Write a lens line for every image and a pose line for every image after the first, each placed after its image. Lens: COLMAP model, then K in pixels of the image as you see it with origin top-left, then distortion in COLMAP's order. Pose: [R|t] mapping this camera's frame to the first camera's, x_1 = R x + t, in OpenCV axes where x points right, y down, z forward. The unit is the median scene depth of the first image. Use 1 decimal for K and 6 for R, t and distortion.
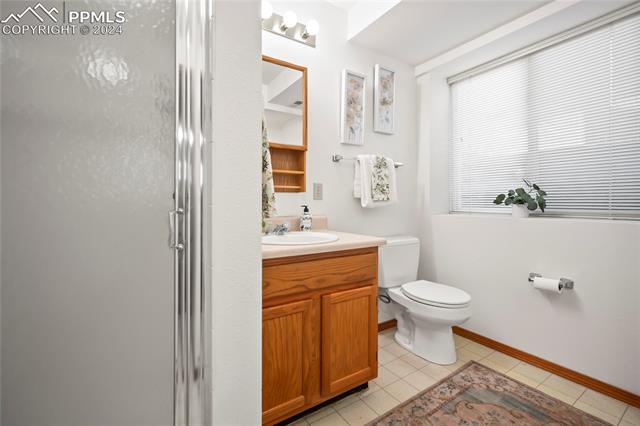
lens RADIAL K [[277.7, 0, 319.2], [0, 277.7, 209.7], [0, 0, 1]] dist [0.004906, -0.001705]
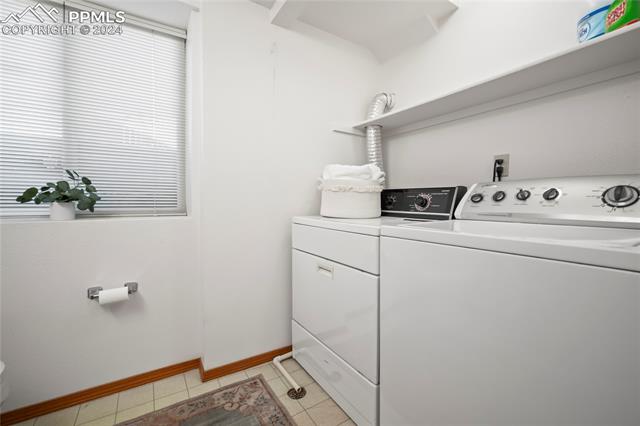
lens RADIAL K [[277.7, 0, 320.0], [0, 277.7, 211.0], [0, 0, 1]] dist [0.004906, -0.001705]
pose [[0.012378, -0.034094, 0.999342, -0.021850], [0.022639, 0.999172, 0.033808, -0.006715], [-0.999667, 0.022206, 0.013140, 0.300773]]
